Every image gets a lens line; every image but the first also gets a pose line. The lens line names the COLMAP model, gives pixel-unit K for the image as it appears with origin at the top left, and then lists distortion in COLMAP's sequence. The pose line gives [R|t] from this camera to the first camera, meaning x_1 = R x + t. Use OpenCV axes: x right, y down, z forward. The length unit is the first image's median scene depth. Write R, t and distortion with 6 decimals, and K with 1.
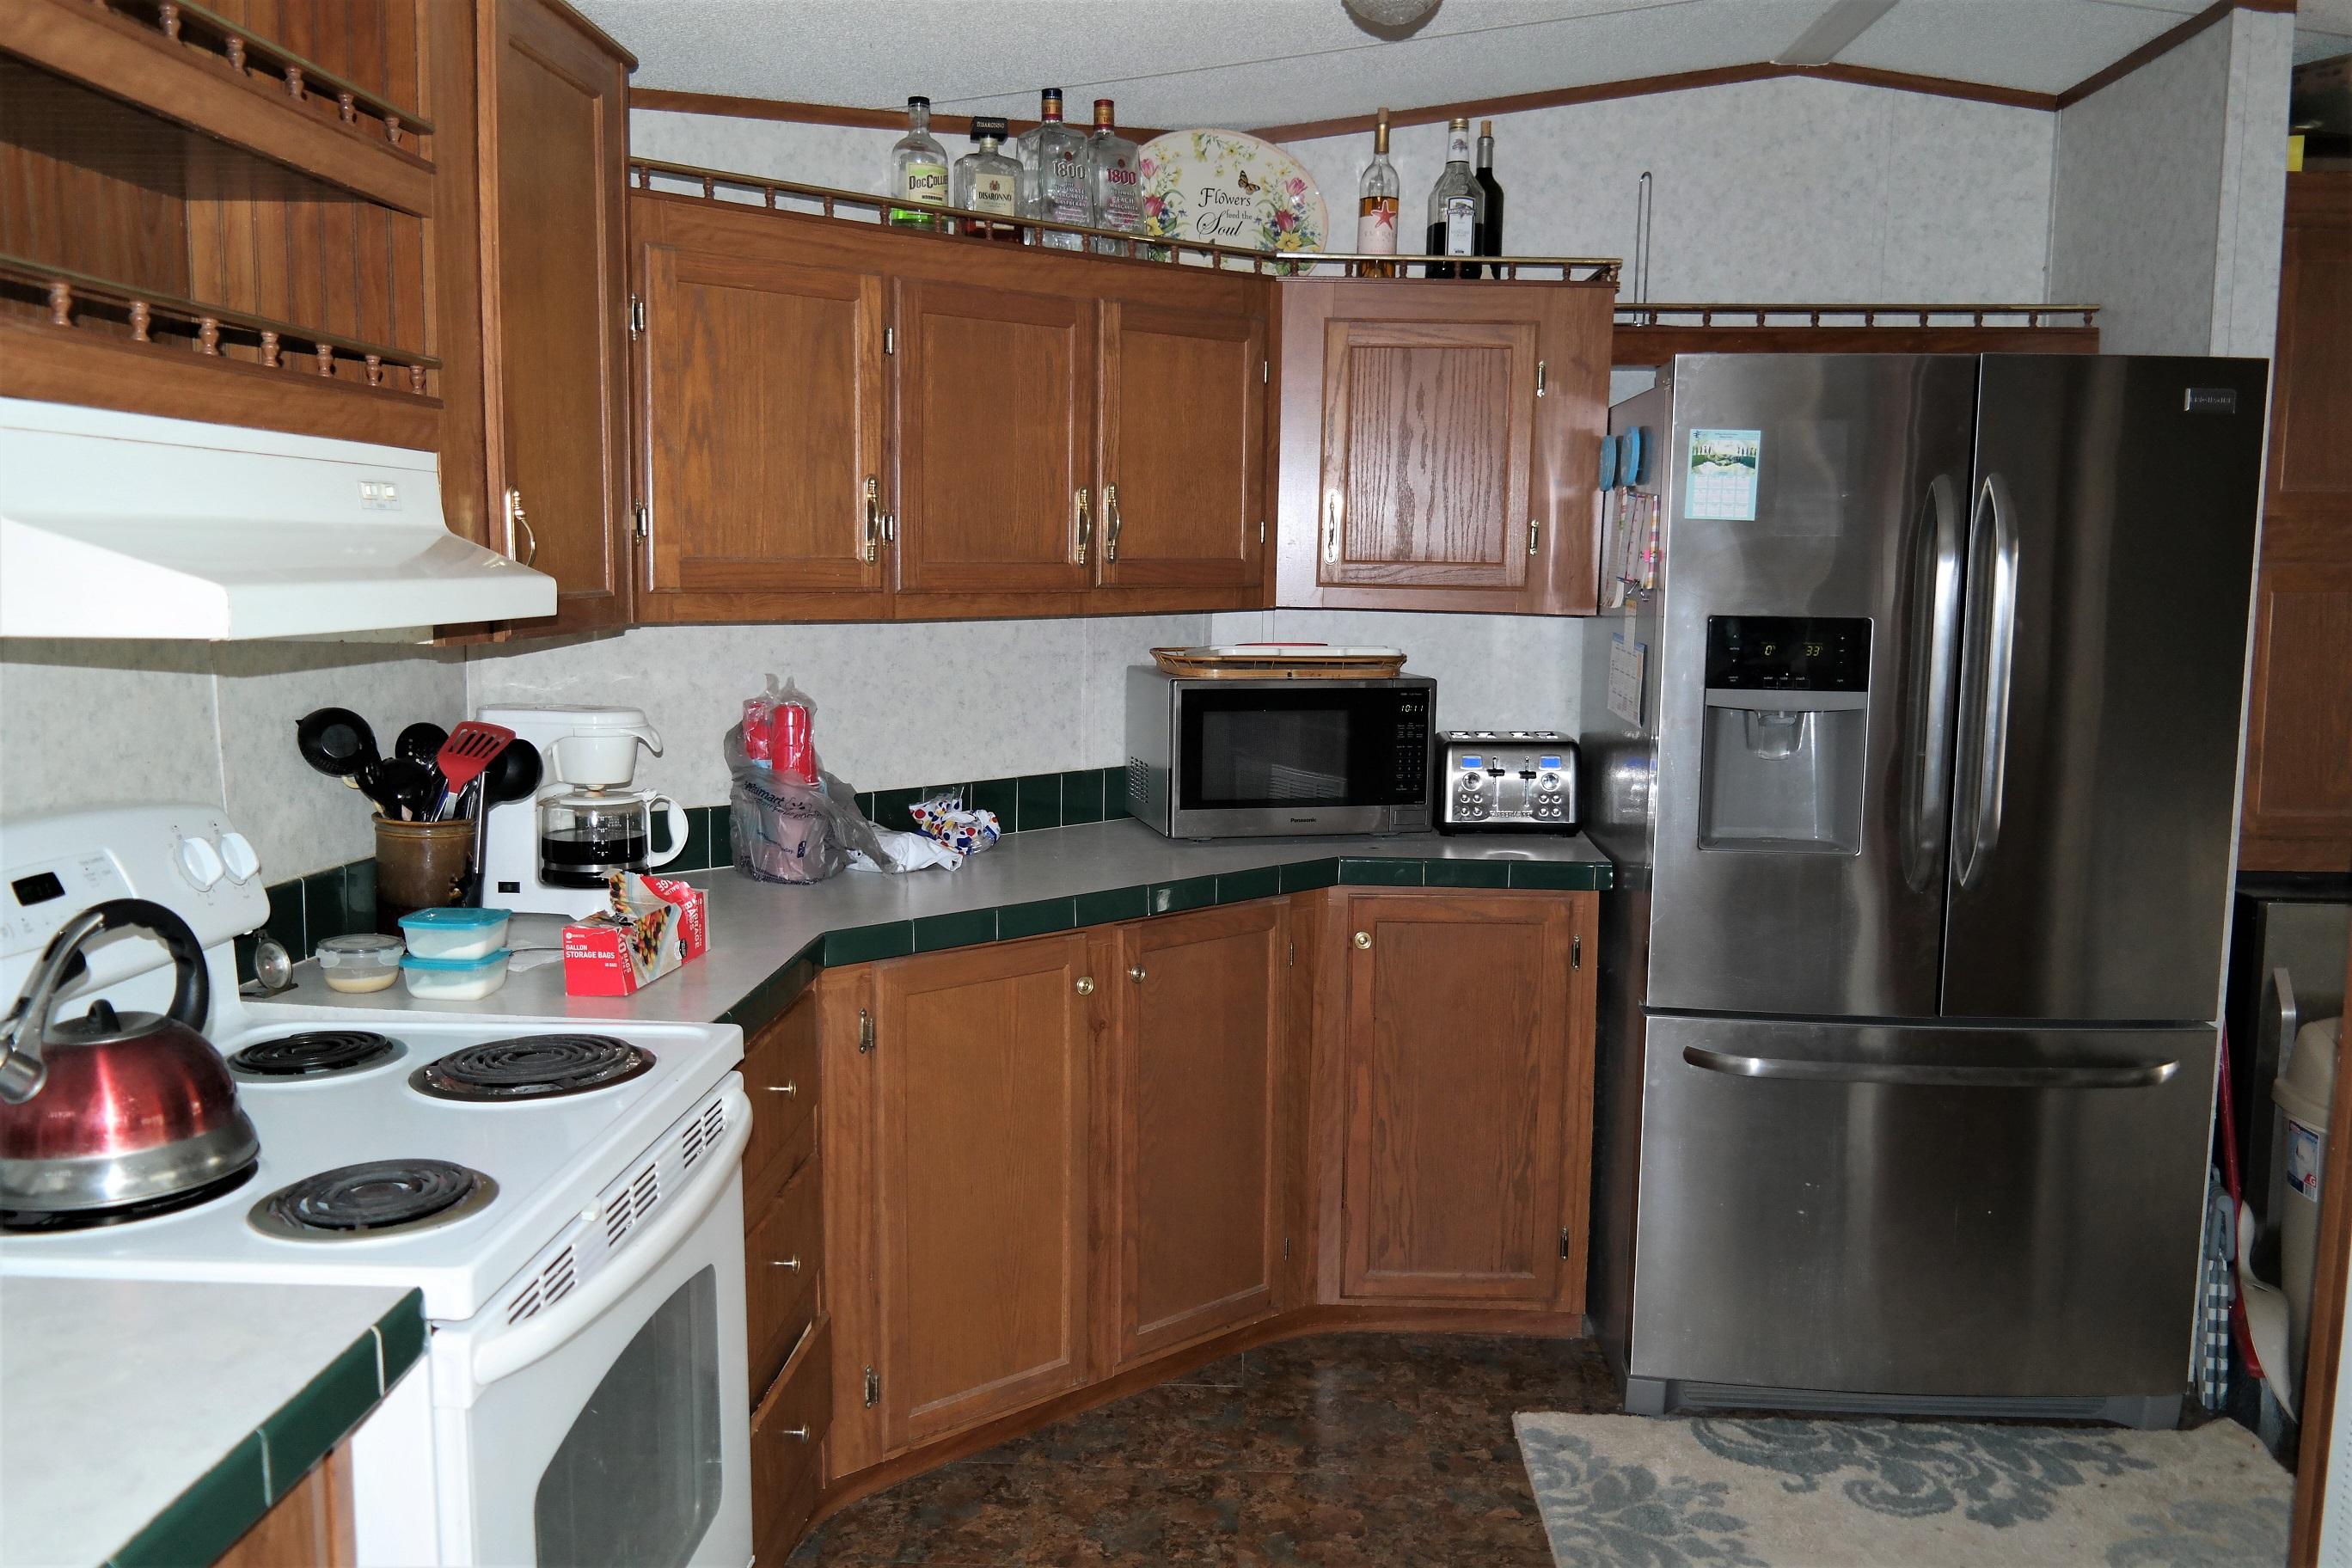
lens RADIAL K [[1885.1, 0, 1182.8], [0, 1885.1, 788.1], [0, 0, 1]] dist [-0.004949, -0.009964]
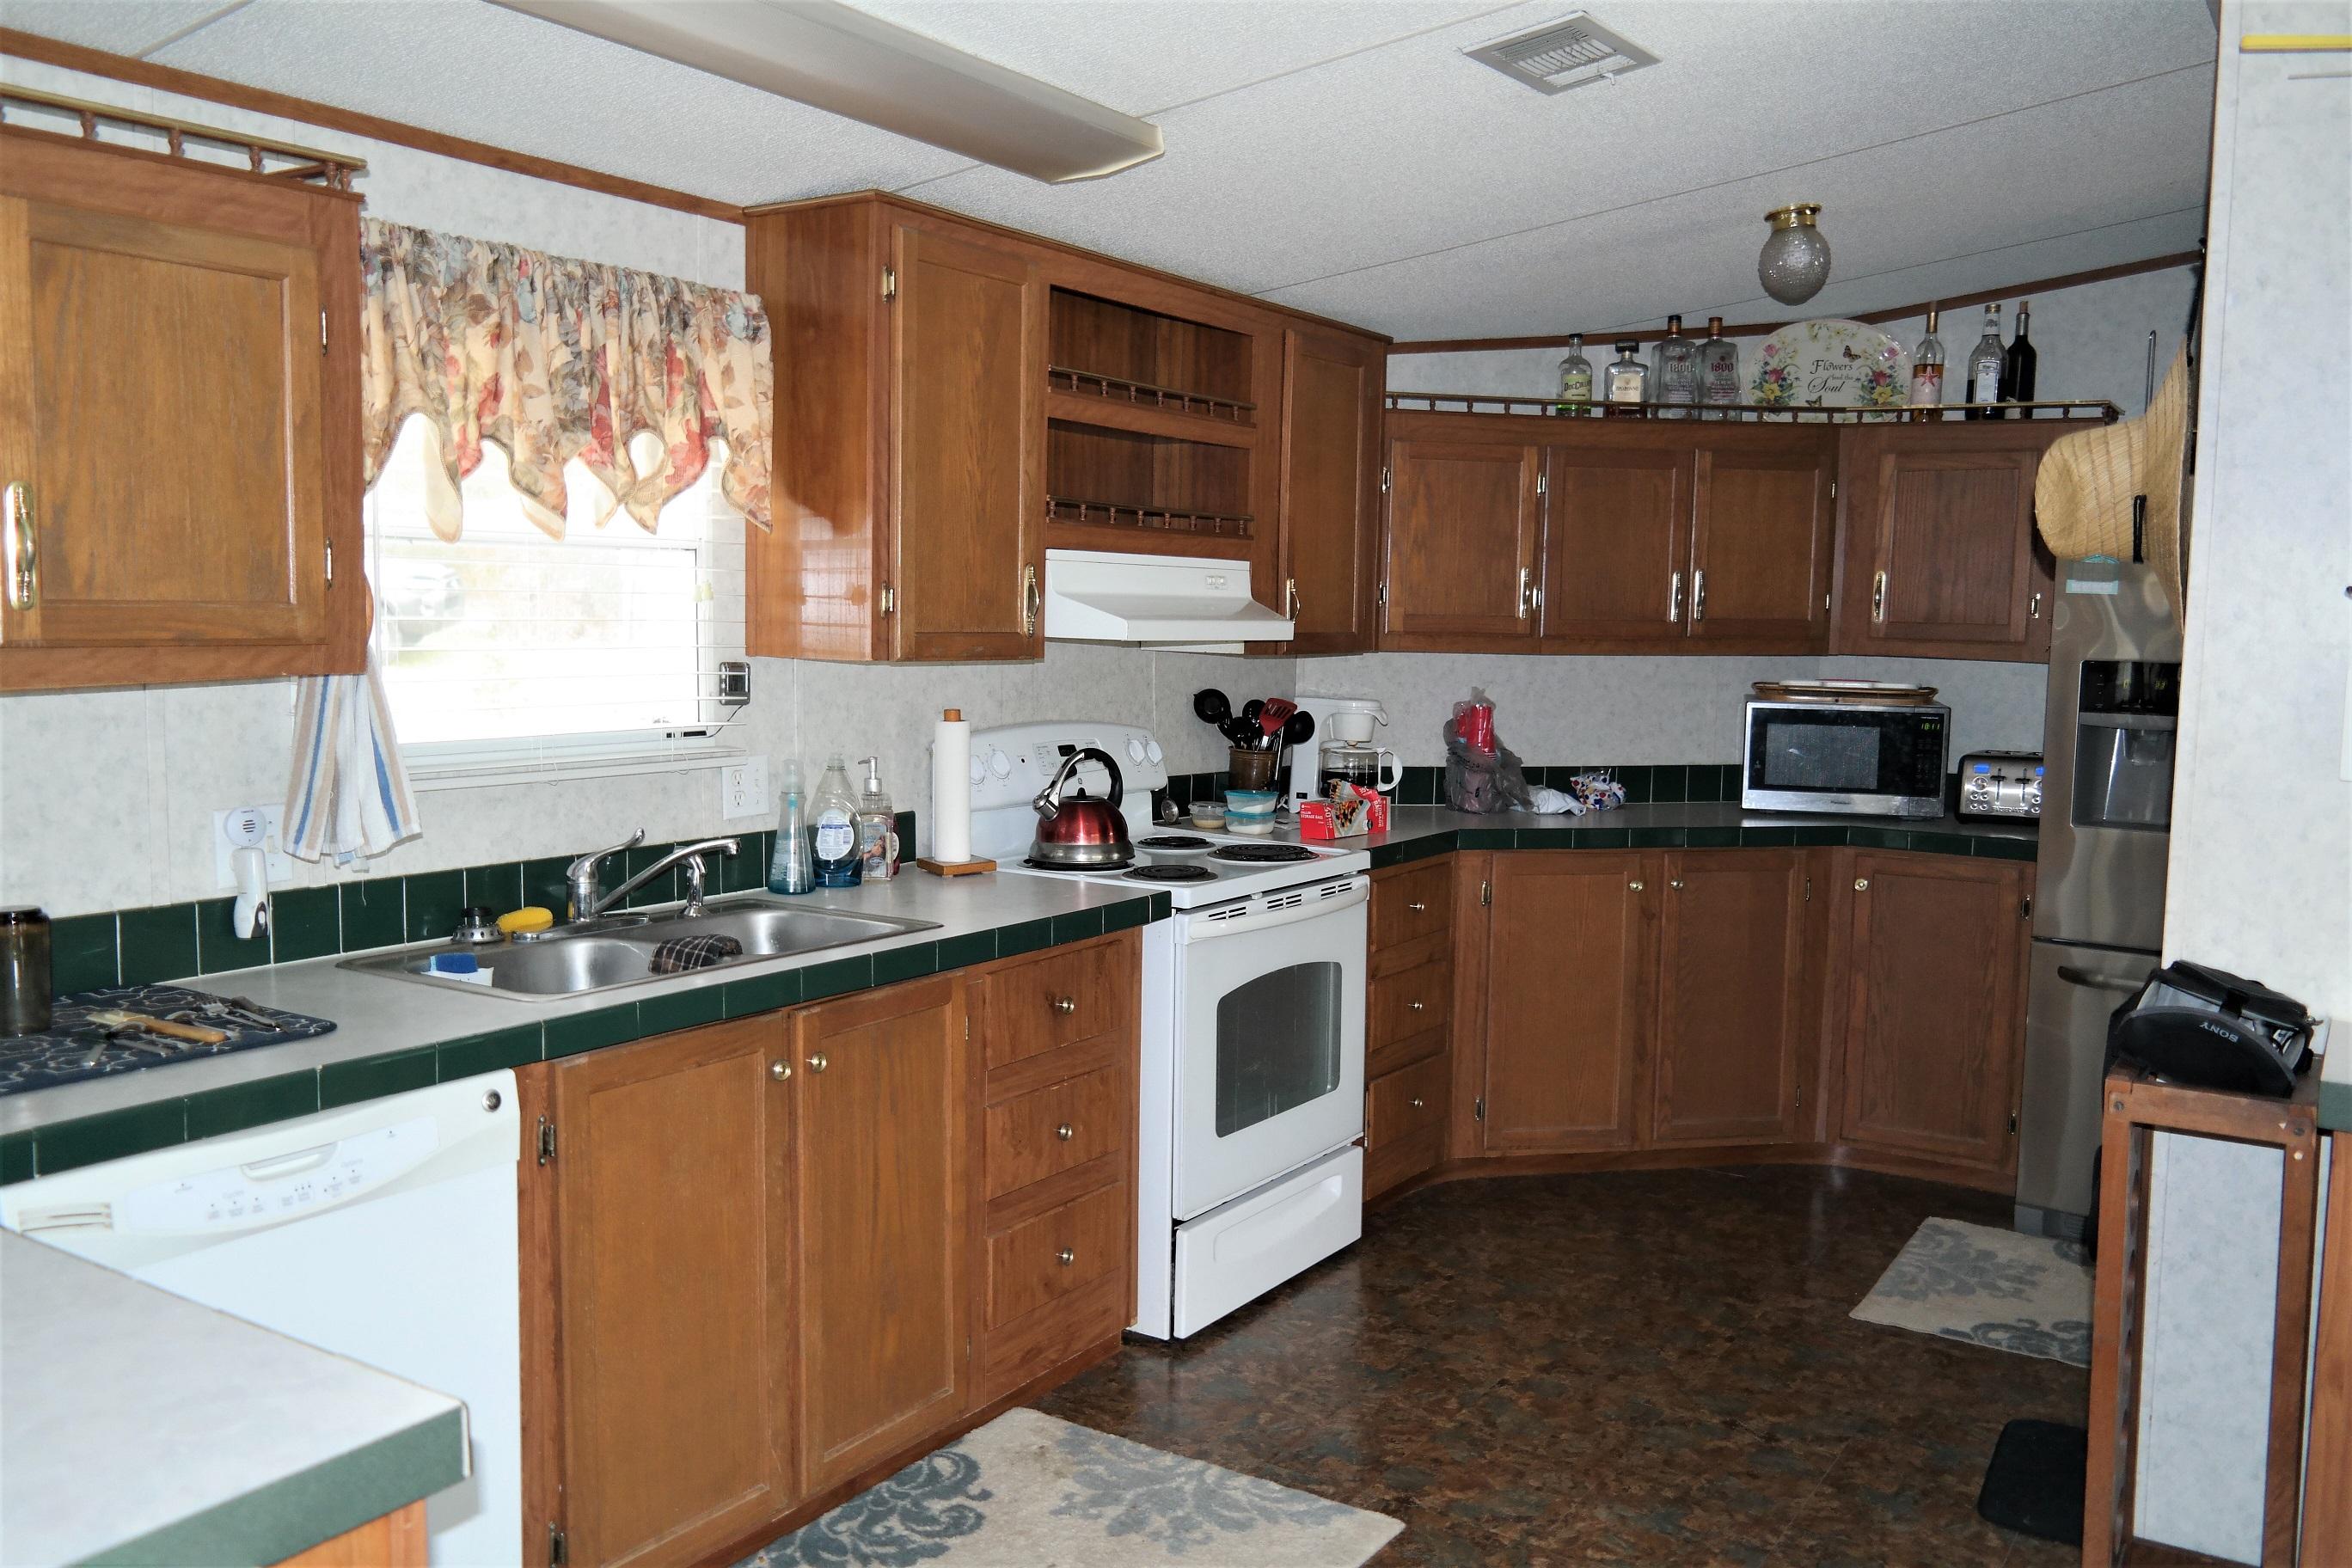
lens RADIAL K [[1885.1, 0, 1174.7], [0, 1885.1, 784.7], [0, 0, 1]] dist [-0.004949, -0.009964]
pose [[0.860987, 0.051862, -0.505976, 0.394220], [-0.070684, 0.997335, -0.018054, 0.072883], [0.503692, 0.051309, 0.862358, -0.541116]]
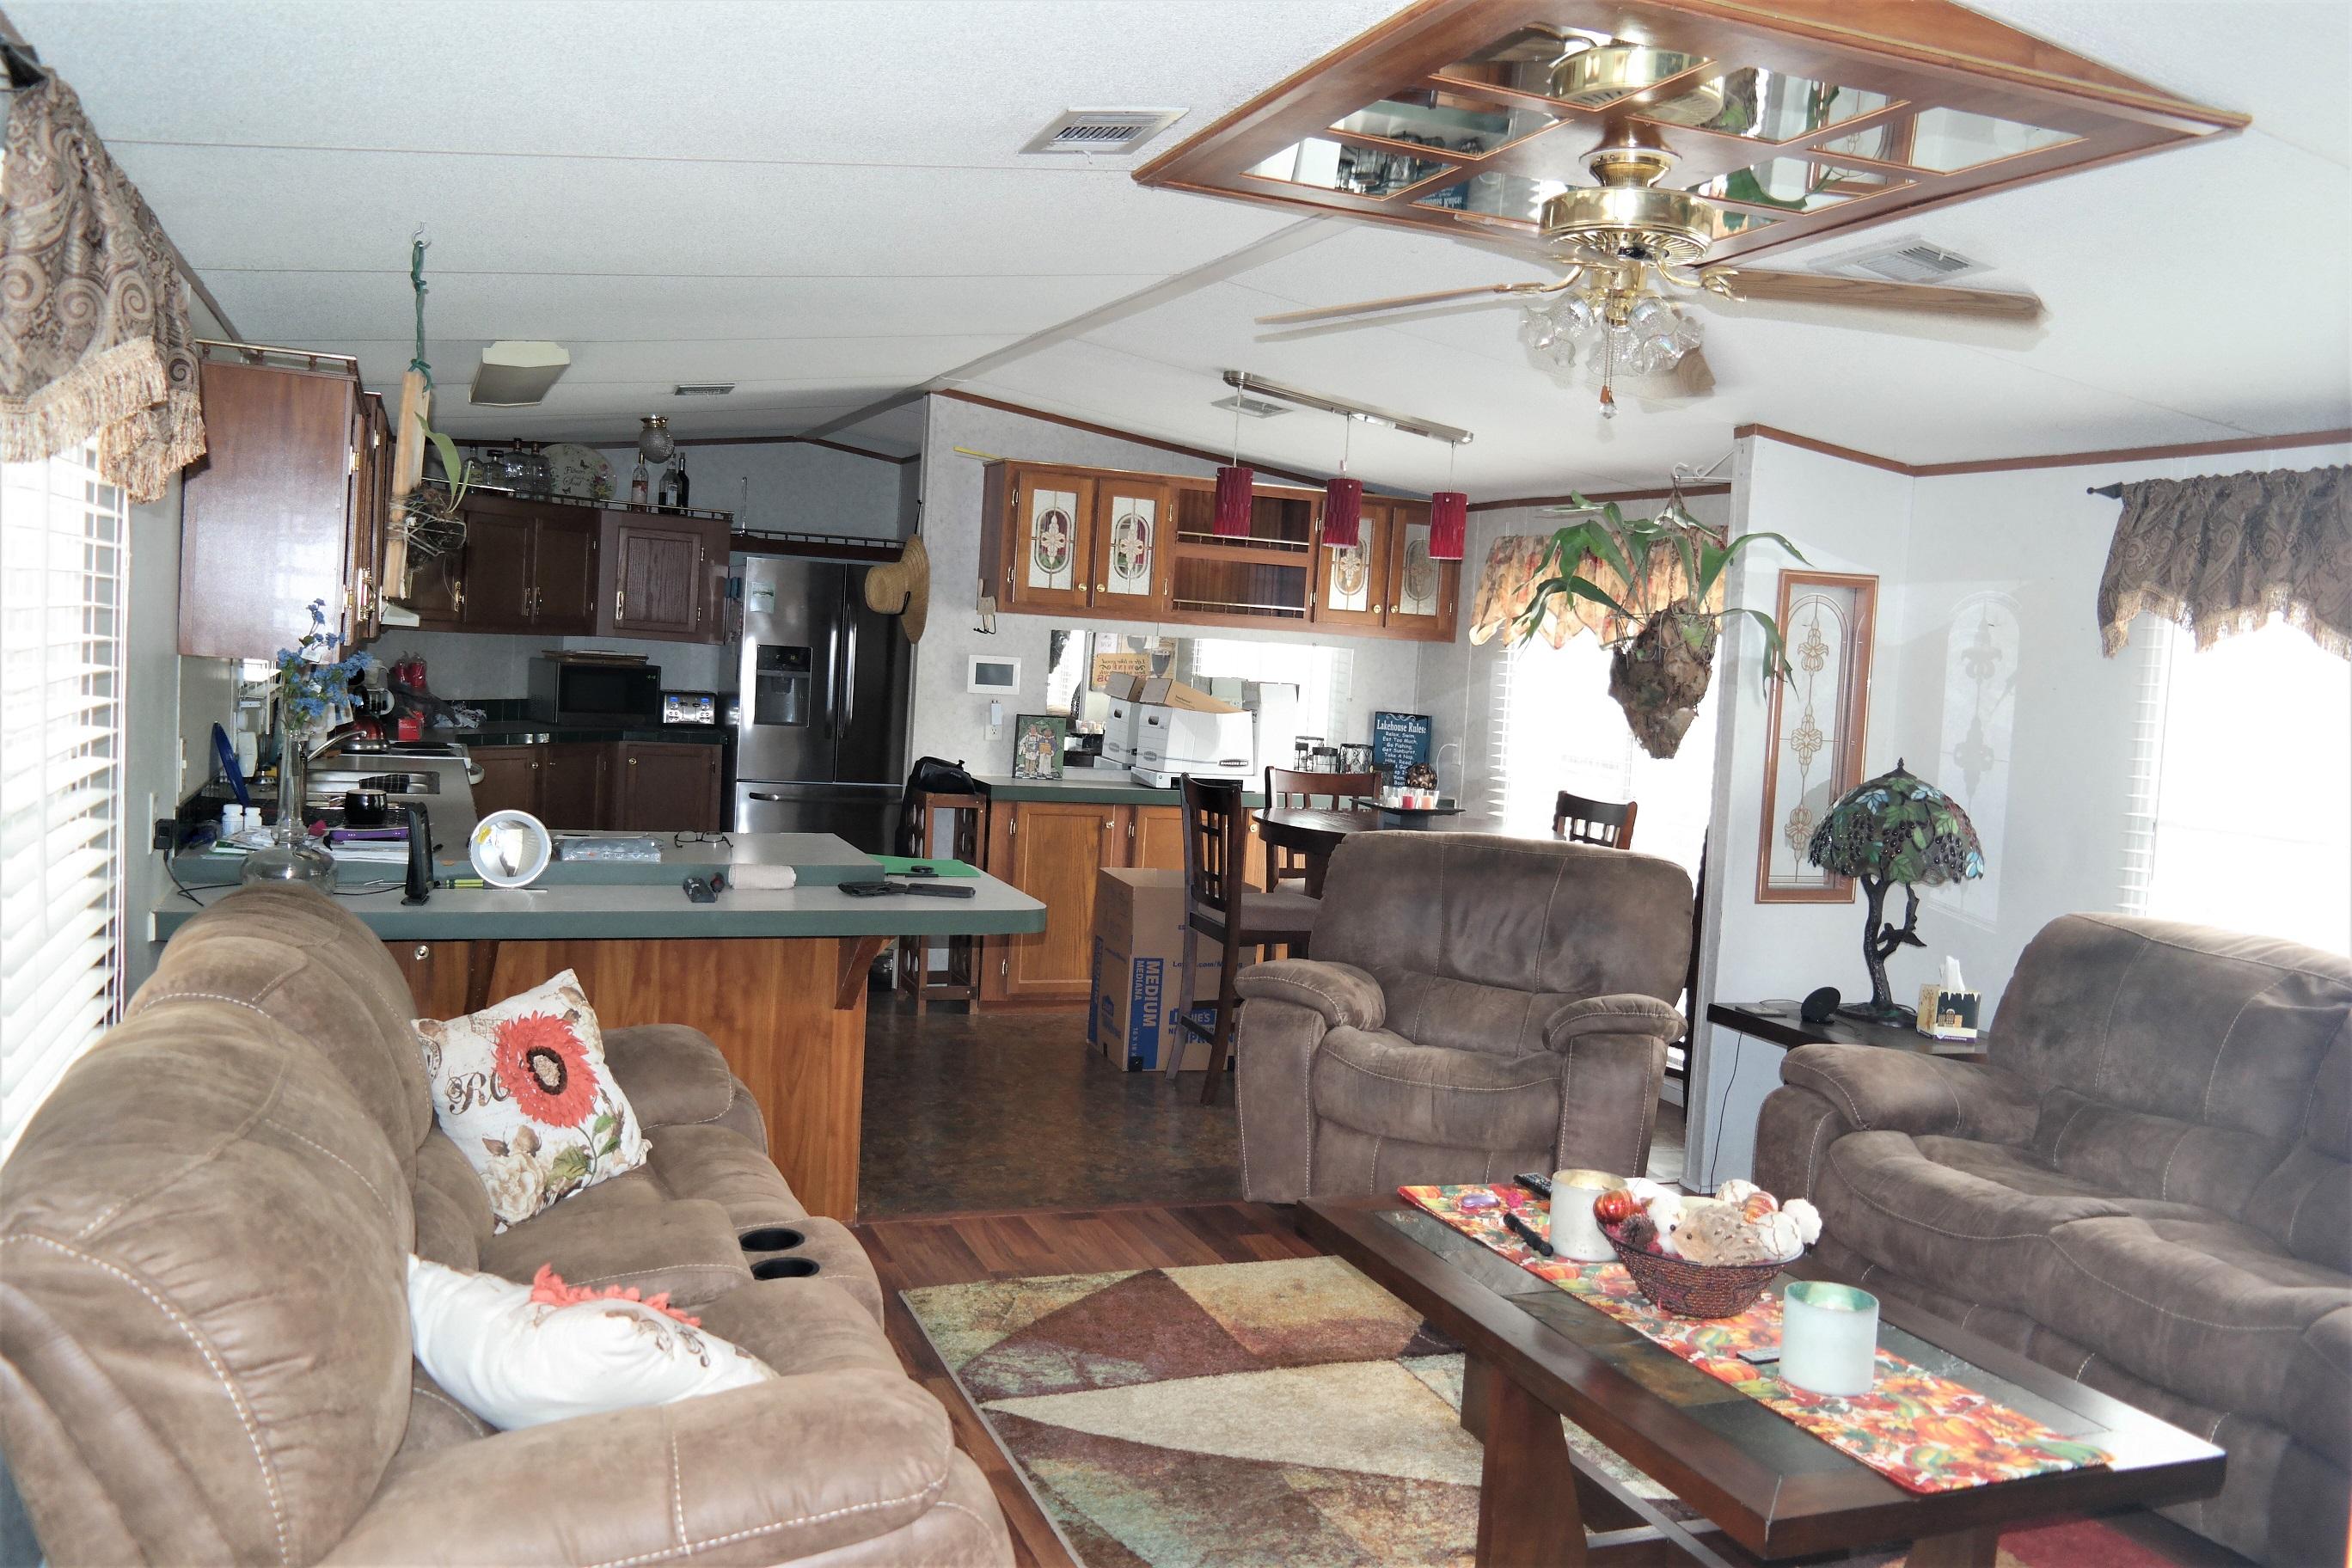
lens RADIAL K [[1885.1, 0, 1198.3], [0, 1885.1, 788.4], [0, 0, 1]] dist [-0.004949, -0.009964]
pose [[0.904788, 0.014225, 0.425625, -0.339742], [-0.000419, 0.999471, -0.032514, 0.221731], [-0.425863, 0.029240, 0.904315, -1.892264]]
